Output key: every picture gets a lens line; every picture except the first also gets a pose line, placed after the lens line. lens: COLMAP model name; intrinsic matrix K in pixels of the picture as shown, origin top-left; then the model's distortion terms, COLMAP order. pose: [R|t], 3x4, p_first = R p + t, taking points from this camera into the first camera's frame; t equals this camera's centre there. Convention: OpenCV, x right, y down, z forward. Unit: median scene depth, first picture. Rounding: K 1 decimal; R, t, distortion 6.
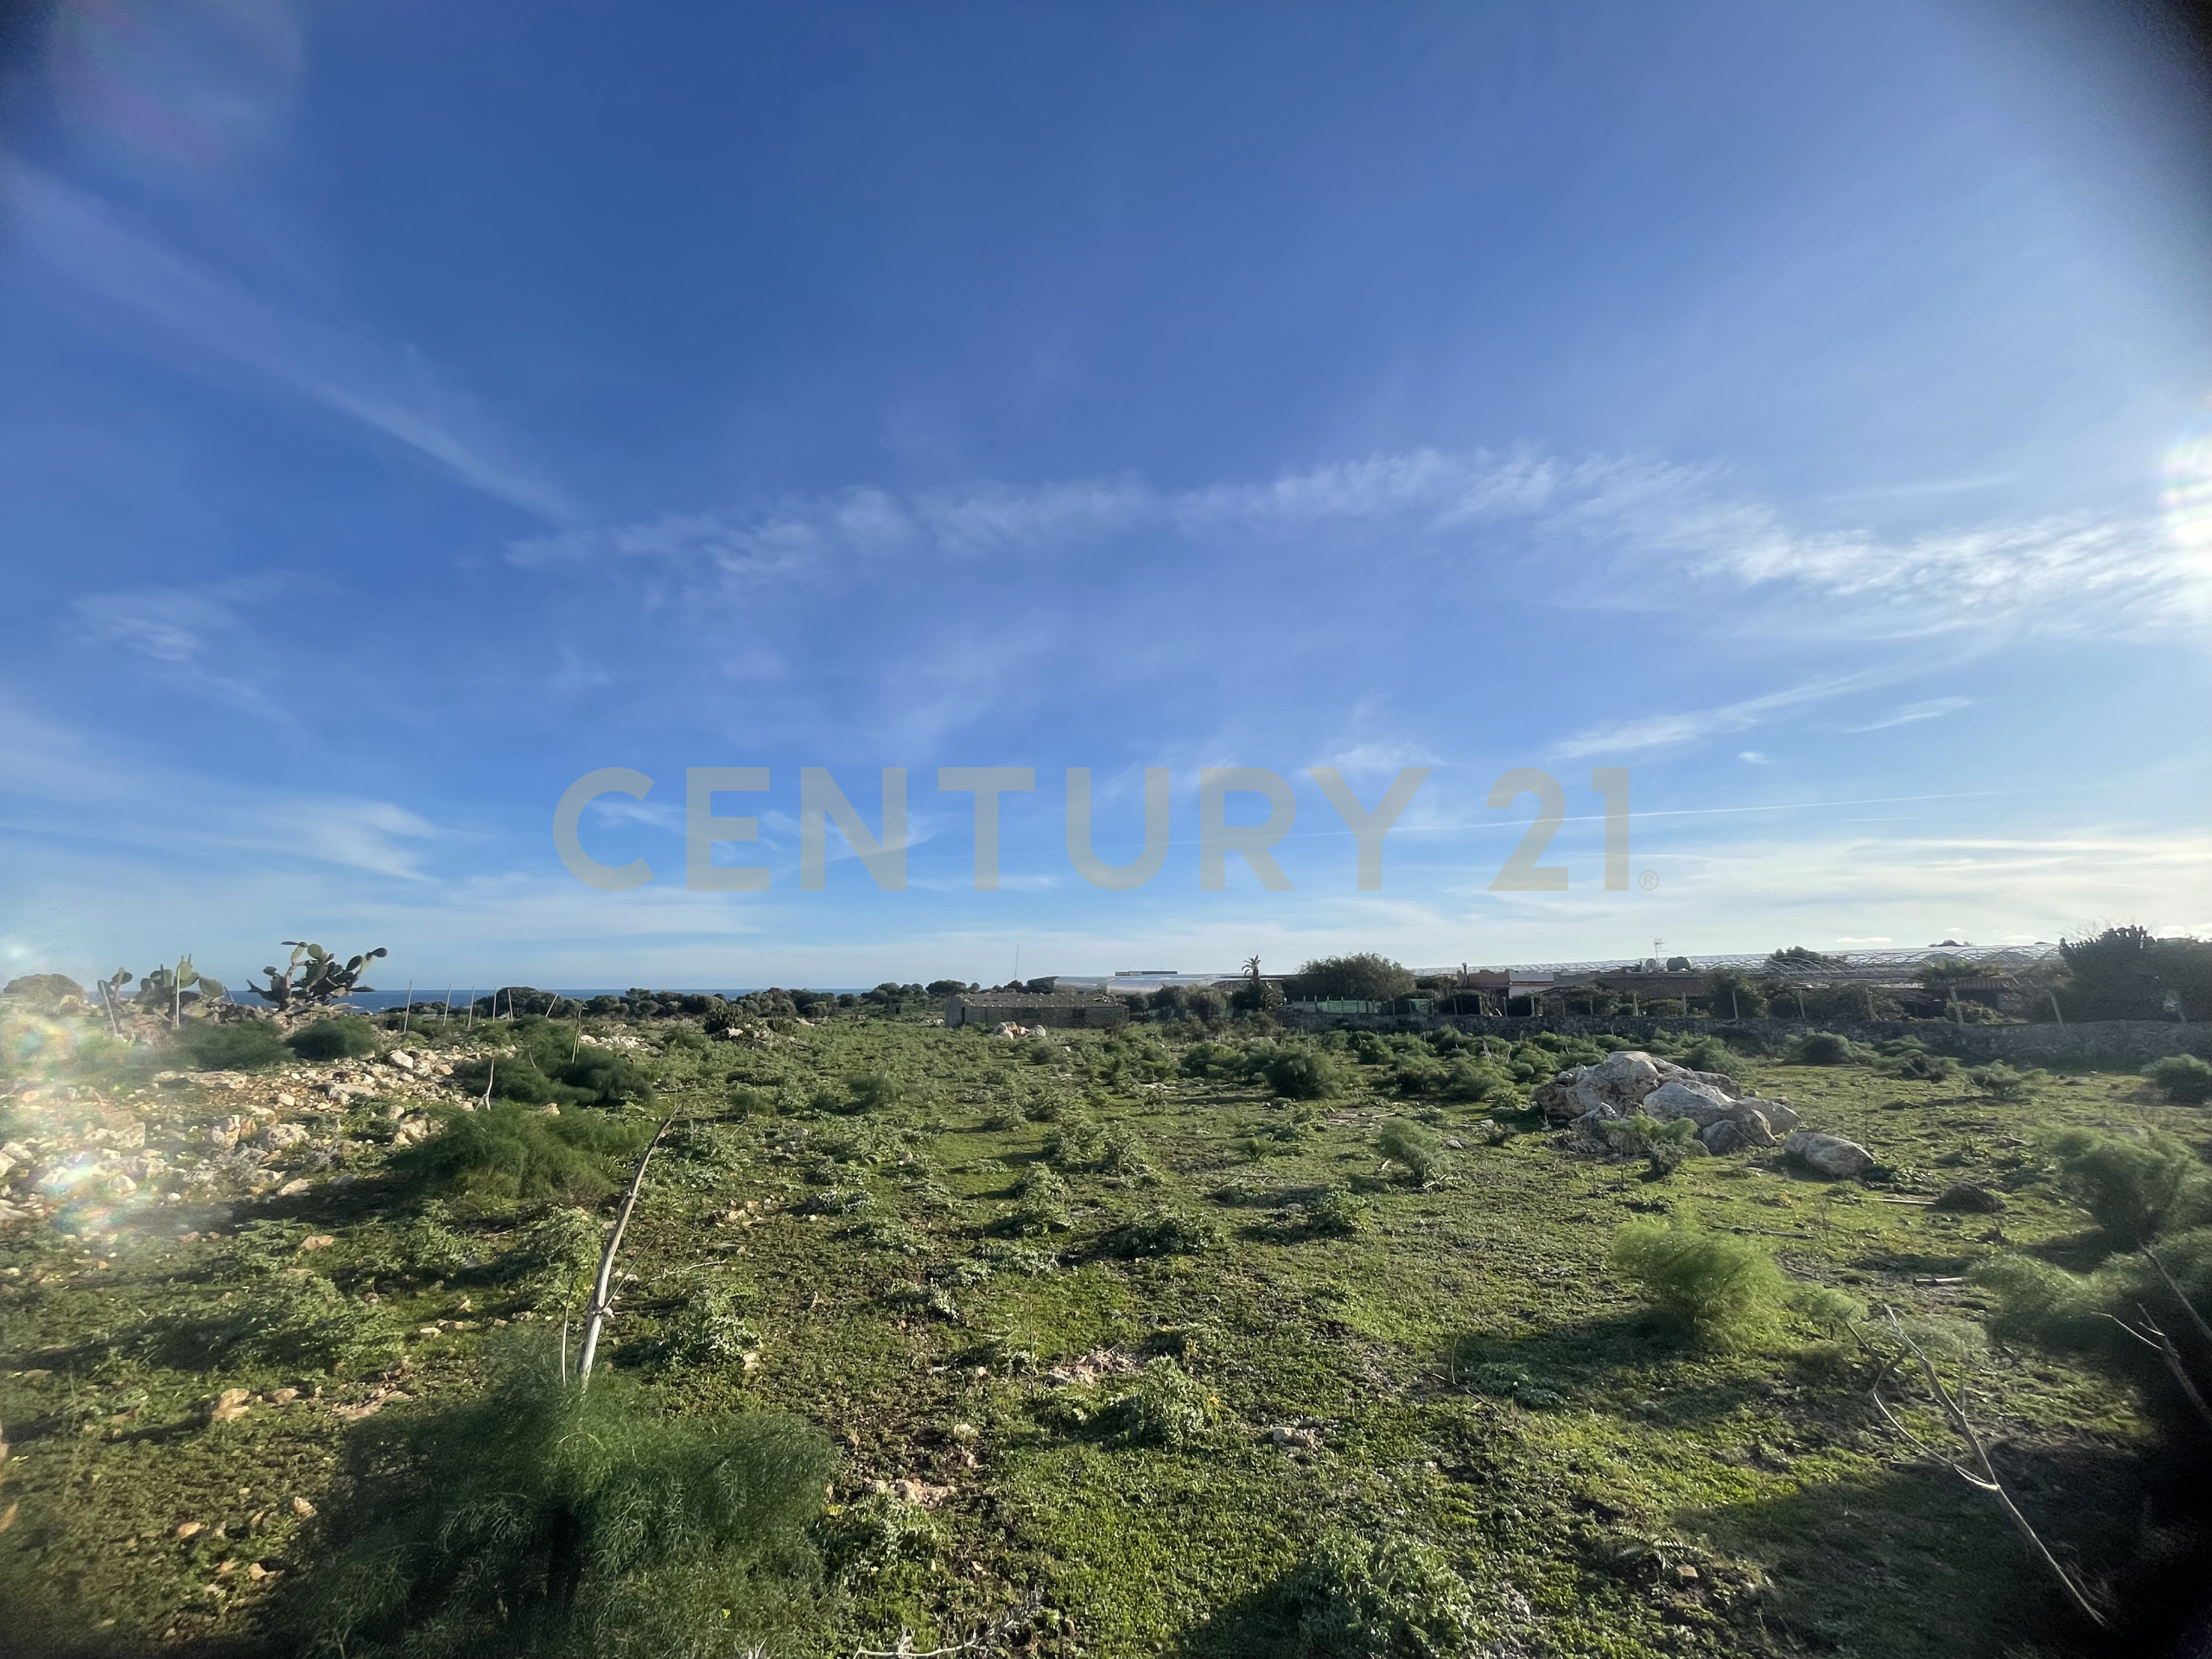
lens RADIAL K [[891.5, 0, 1103.2], [0, 891.5, 831.4], [0, 0, 1]] dist [-0.002819, -0.000488]
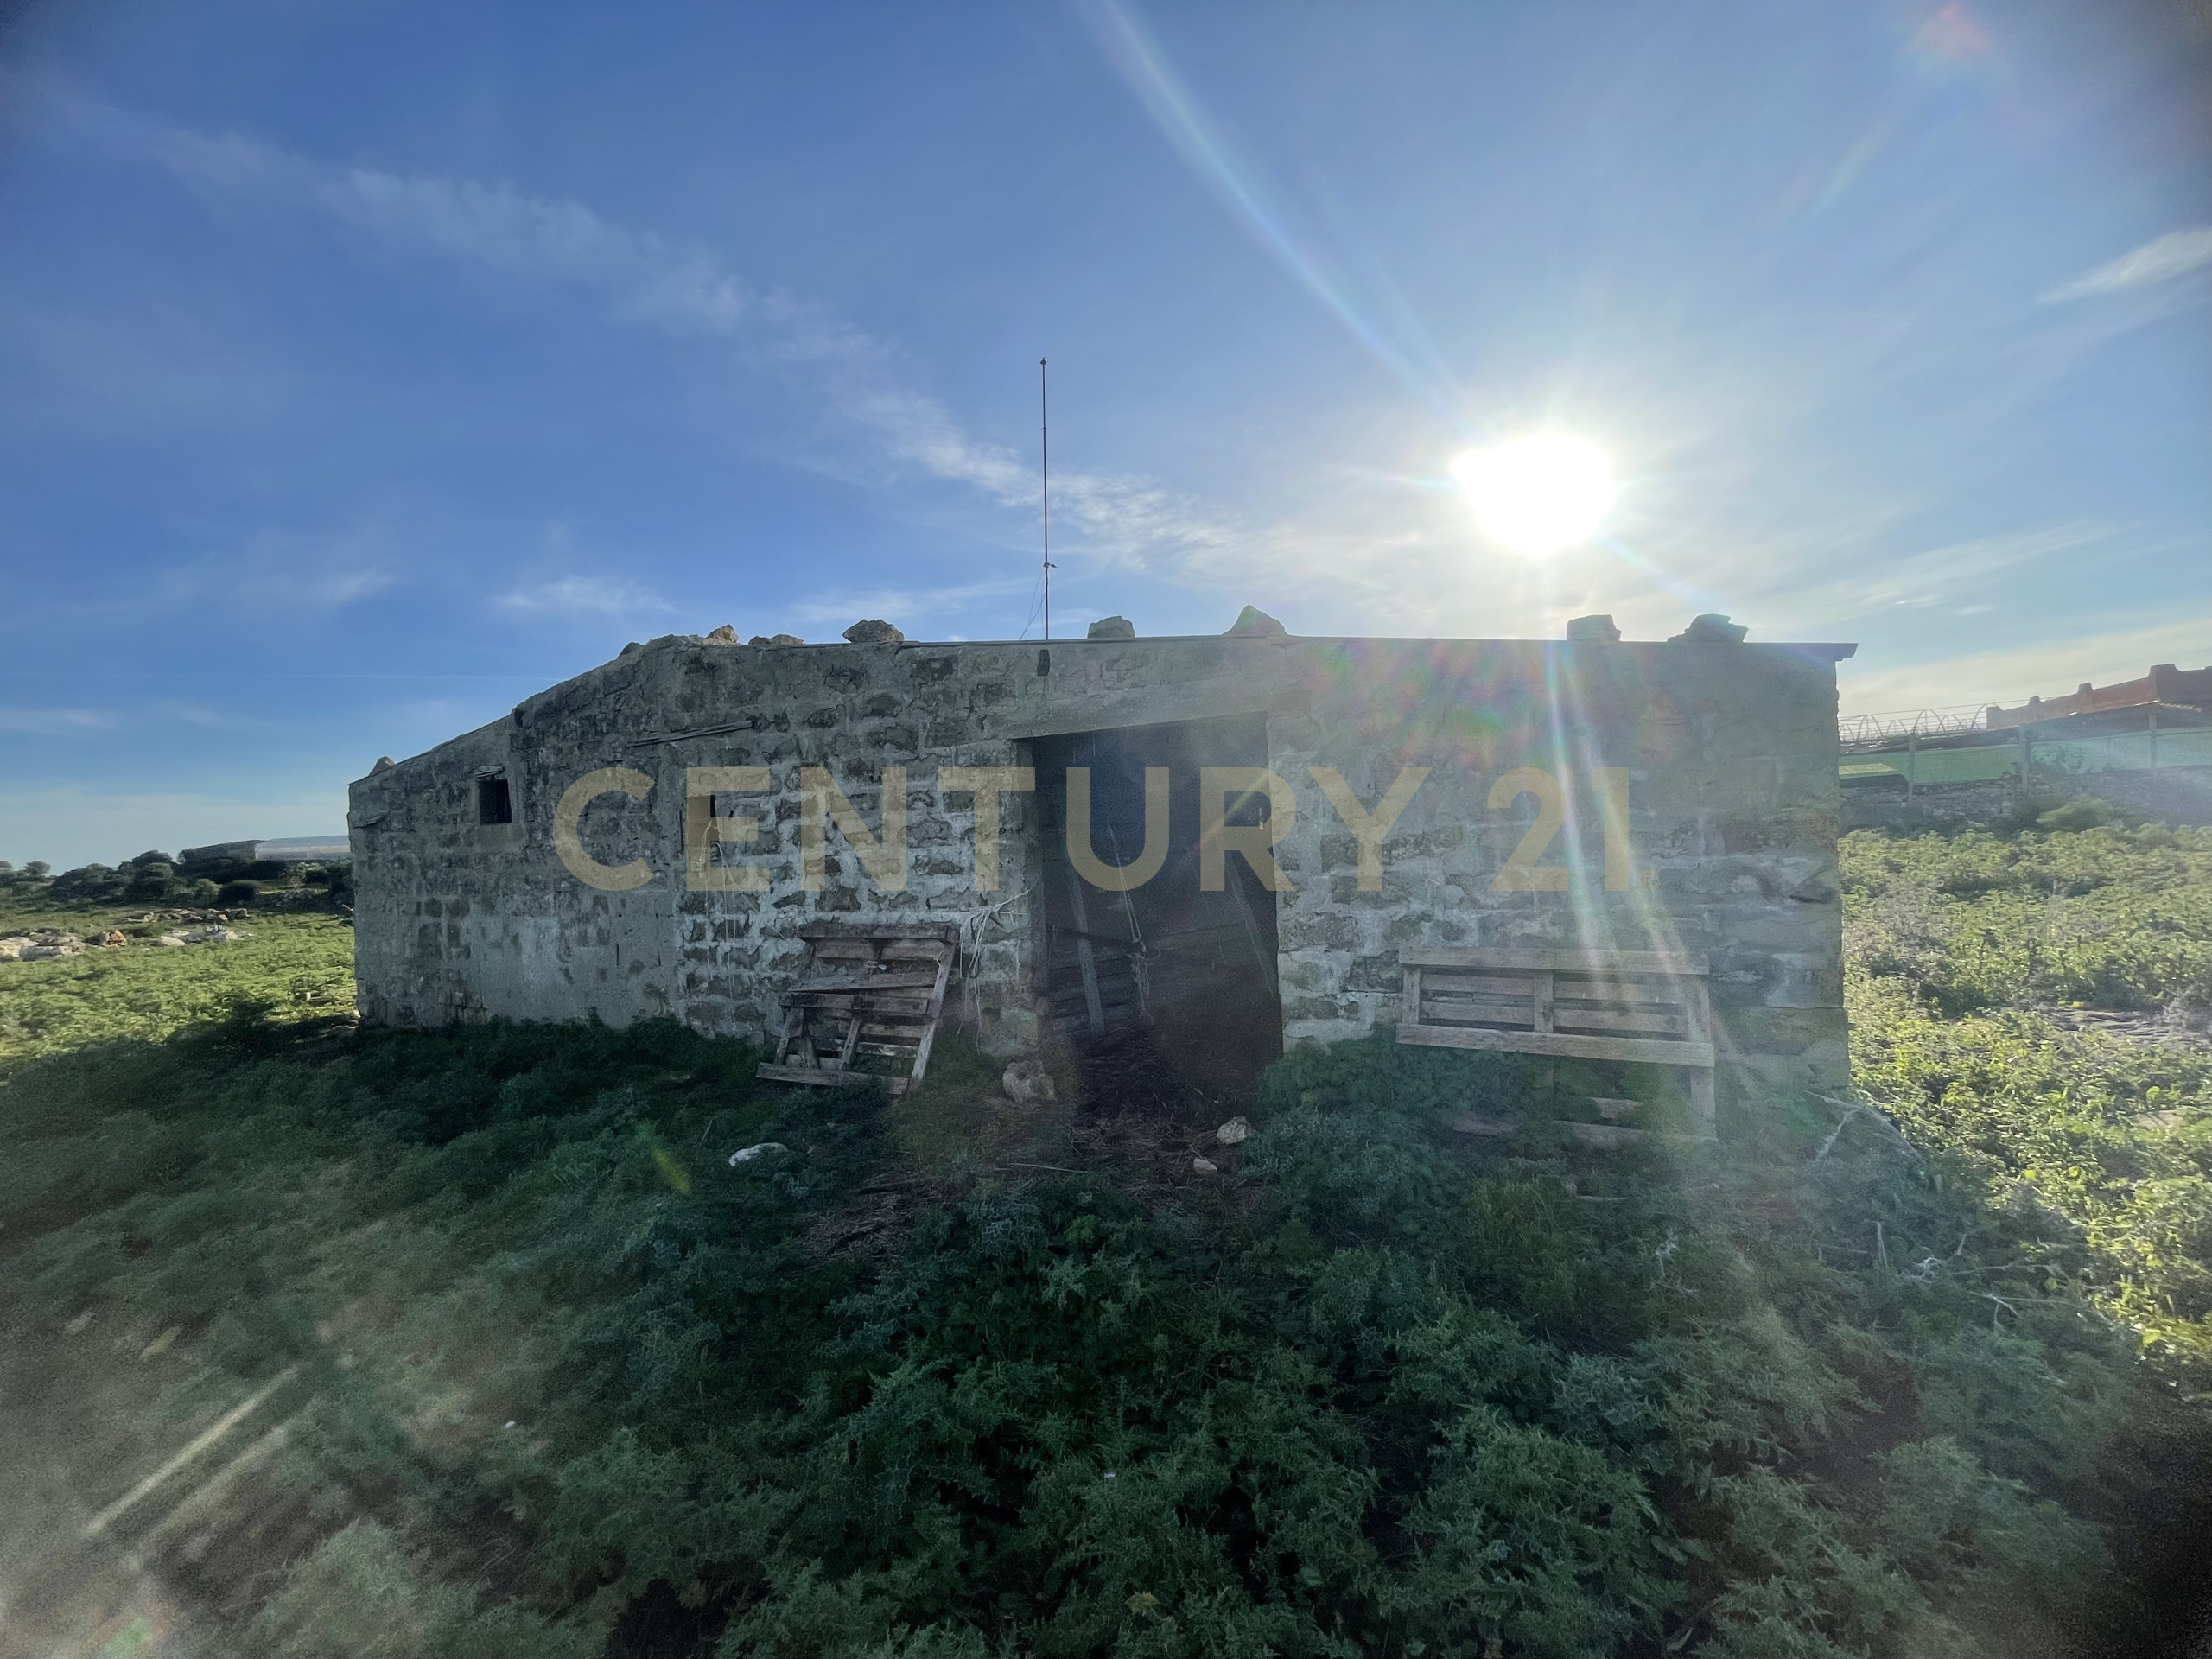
lens RADIAL K [[891.5, 0, 1111.8], [0, 891.5, 838.9], [0, 0, 1]] dist [-0.002819, -0.000488]
pose [[0.719514, -0.048726, 0.692766, 0.103275], [-0.065818, 0.988261, 0.137869, -0.003000], [-0.691352, -0.144795, 0.707861, 0.008650]]
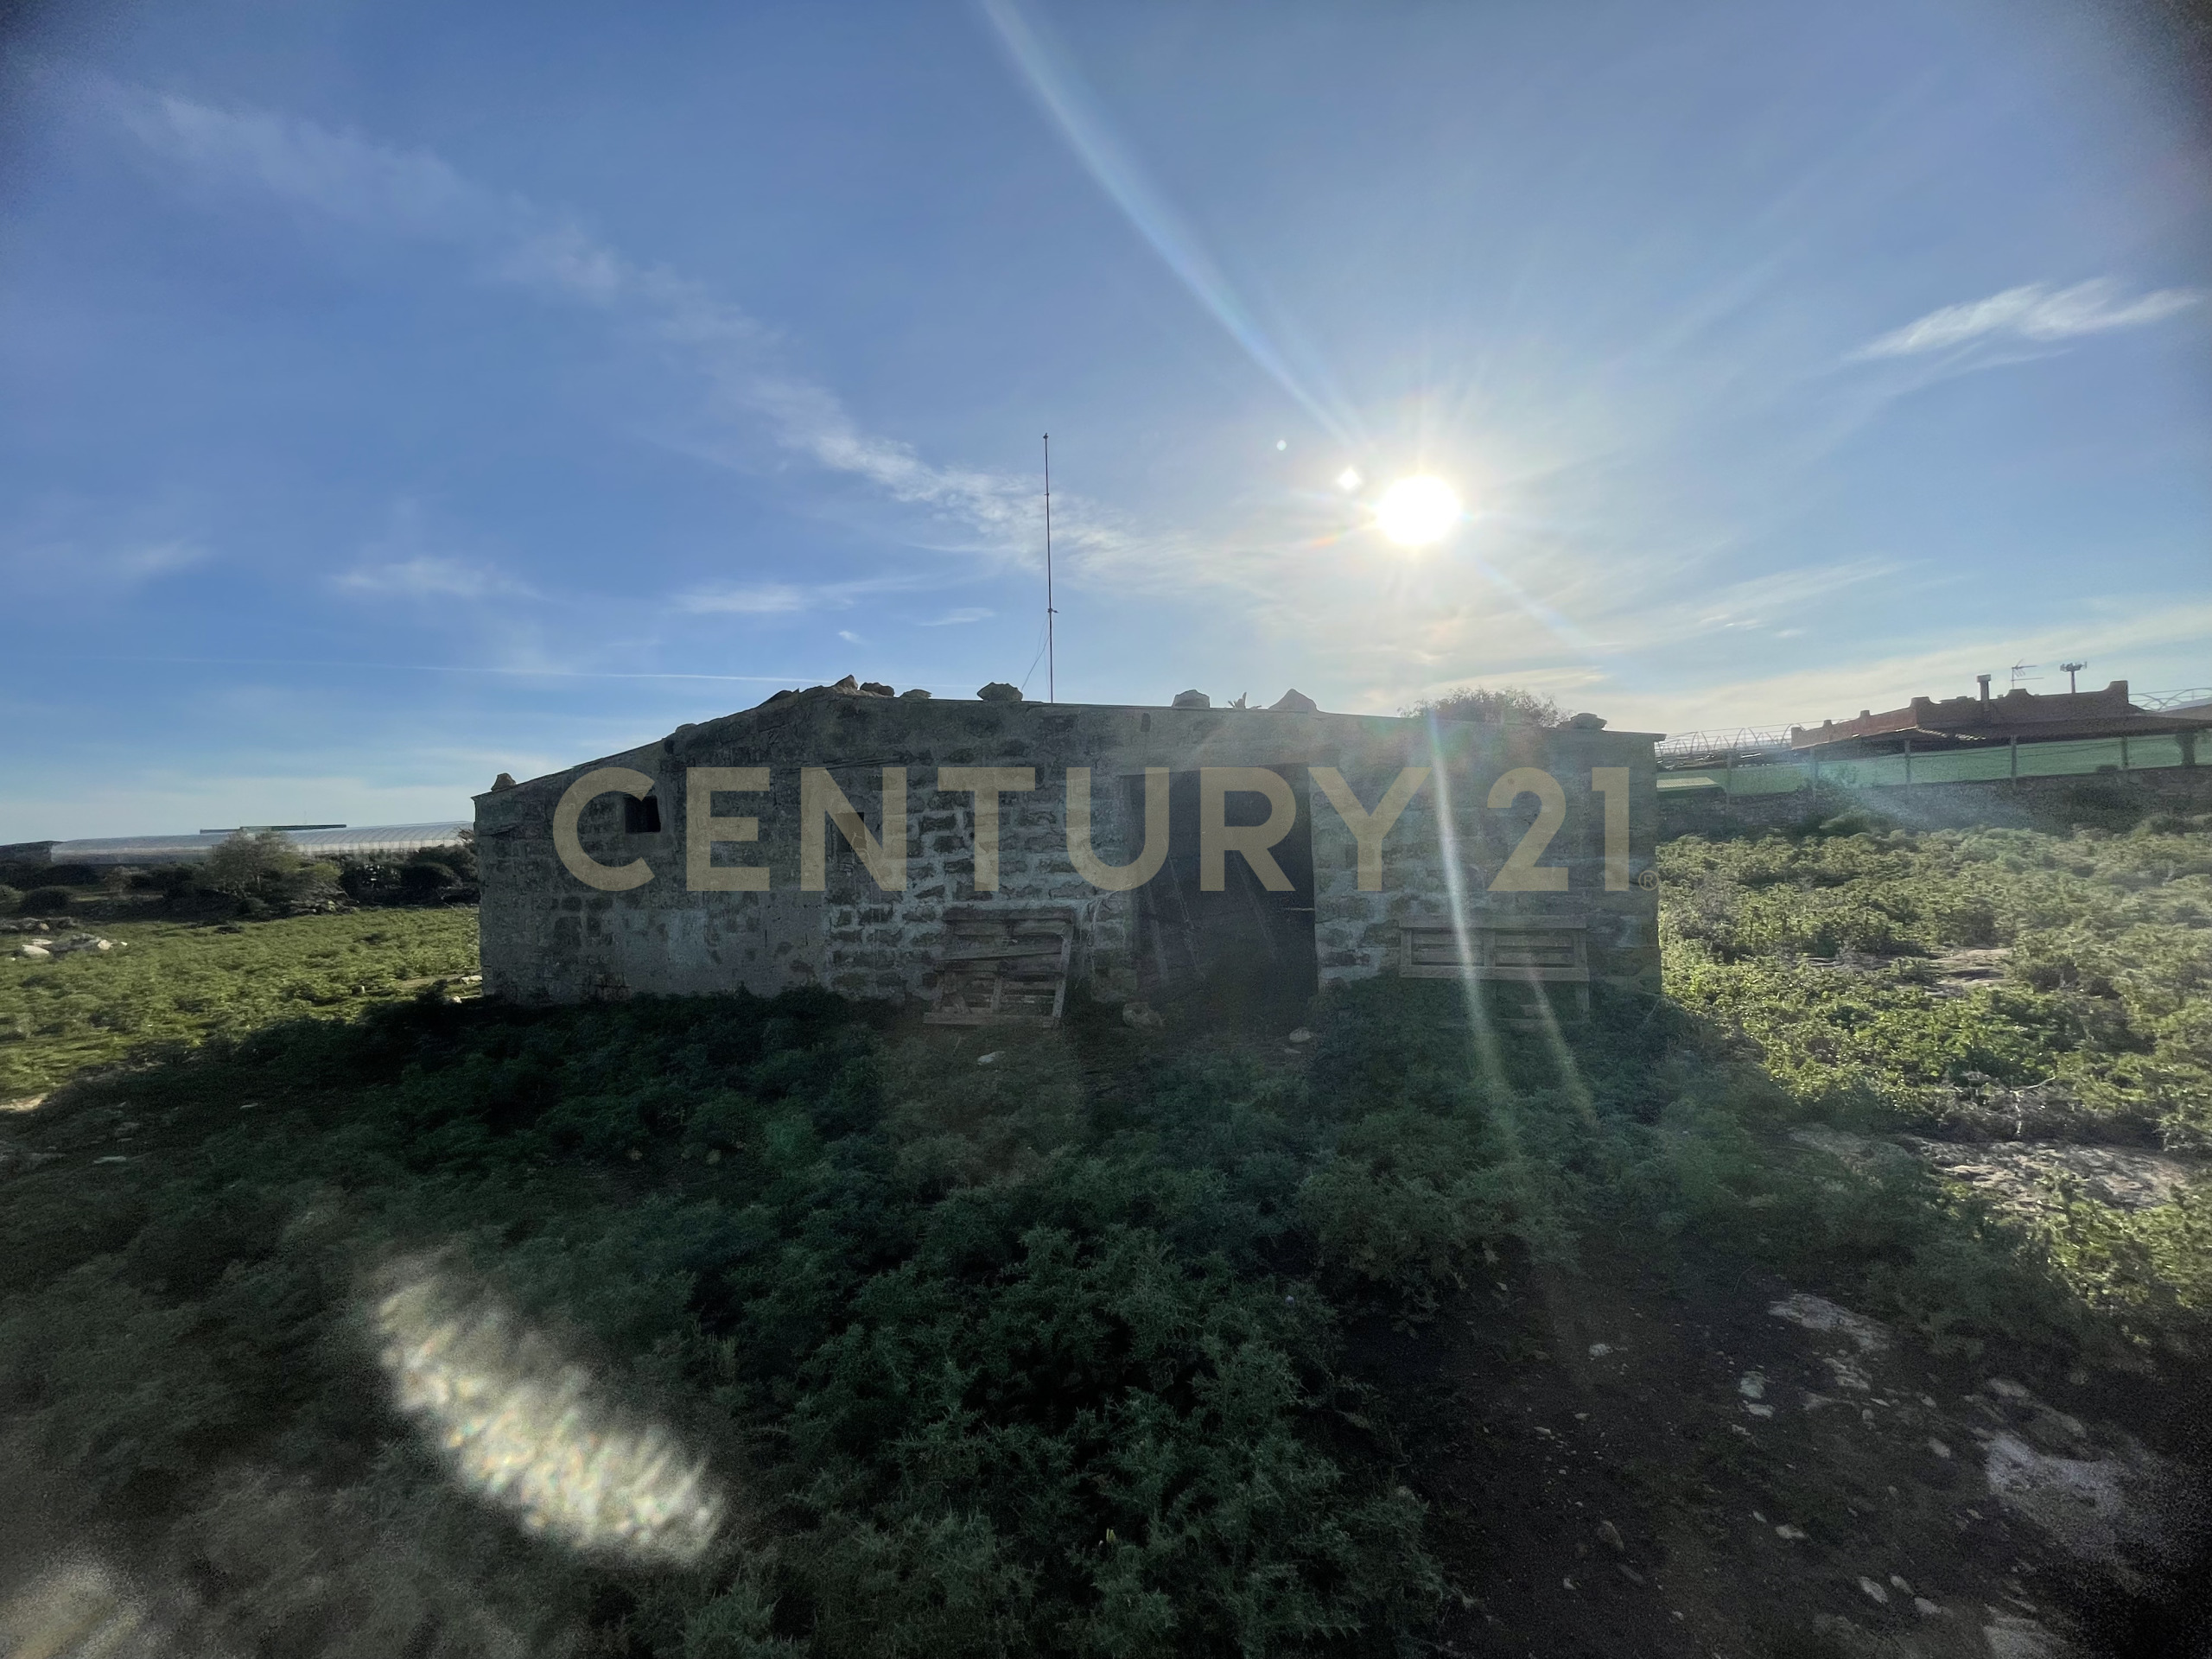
lens RADIAL K [[891.5, 0, 1113.5], [0, 891.5, 842.0], [0, 0, 1]] dist [-0.002819, -0.000488]
pose [[0.630734, -0.050696, 0.774341, 0.095537], [-0.082030, 0.987917, 0.131496, -0.003738], [-0.771651, -0.146458, 0.618954, 0.007439]]
